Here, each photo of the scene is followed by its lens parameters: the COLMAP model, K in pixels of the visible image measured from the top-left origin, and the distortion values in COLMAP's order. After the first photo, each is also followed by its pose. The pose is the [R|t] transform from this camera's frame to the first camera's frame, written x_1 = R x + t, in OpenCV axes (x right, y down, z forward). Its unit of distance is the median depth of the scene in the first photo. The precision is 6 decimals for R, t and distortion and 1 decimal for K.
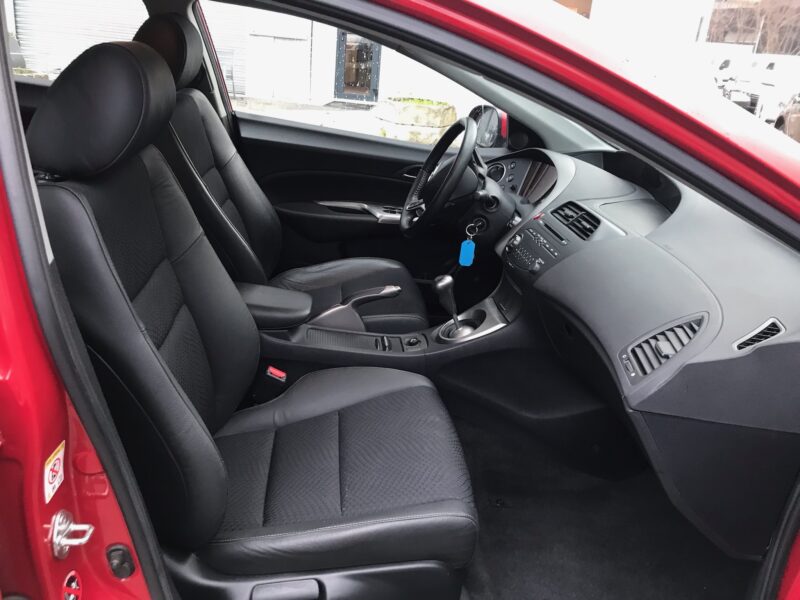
lens RADIAL K [[657.2, 0, 399.3], [0, 657.2, 301.0], [0, 0, 1]] dist [0.023715, -0.007933]
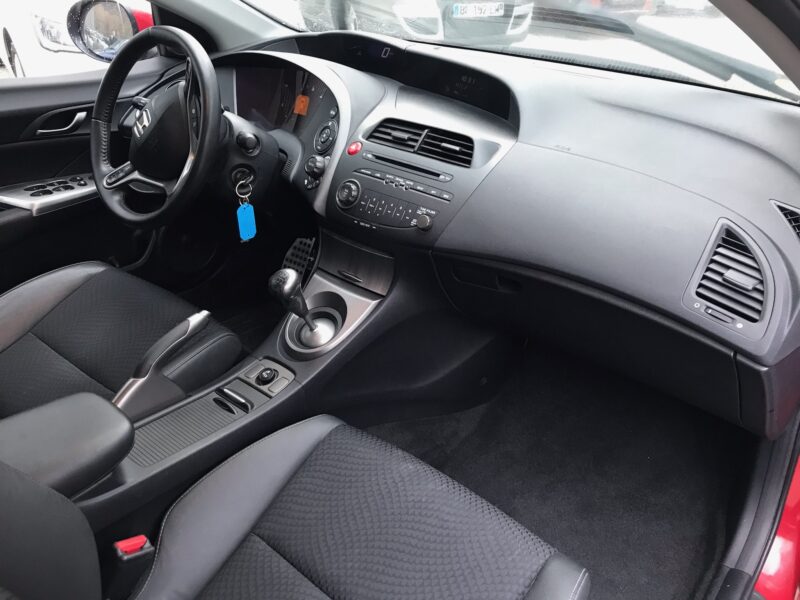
lens RADIAL K [[657.2, 0, 399.5], [0, 657.2, 286.3], [0, 0, 1]] dist [0.023715, -0.007933]
pose [[0.707689, -0.411556, 0.574280, -0.261151], [0.302460, 0.911053, 0.280180, -0.190745], [-0.638509, -0.024583, 0.769221, 0.409745]]
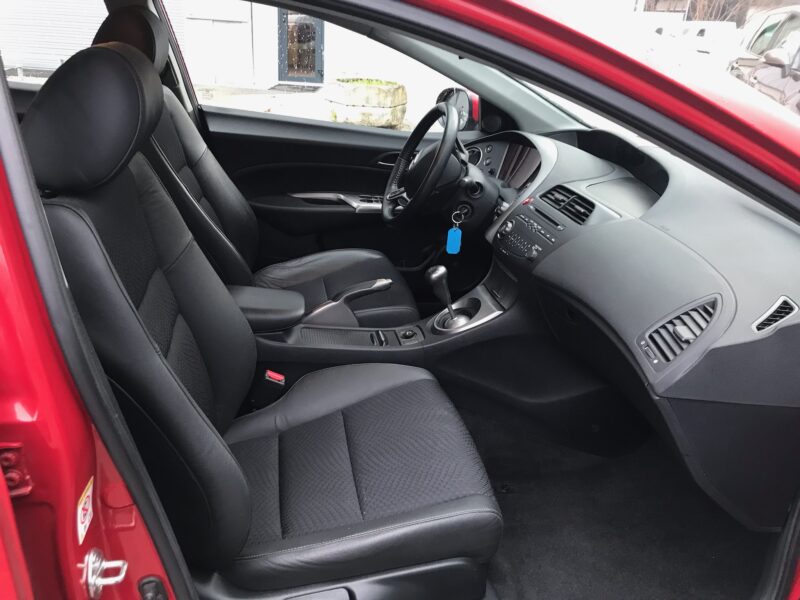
lens RADIAL K [[657.2, 0, 399.2], [0, 657.2, 297.4], [0, 0, 1]] dist [0.023715, -0.007933]
pose [[0.995731, -0.060549, 0.069672, -0.064160], [0.058747, 0.997891, 0.027625, -0.023701], [-0.071198, -0.023414, 0.997187, 0.017002]]
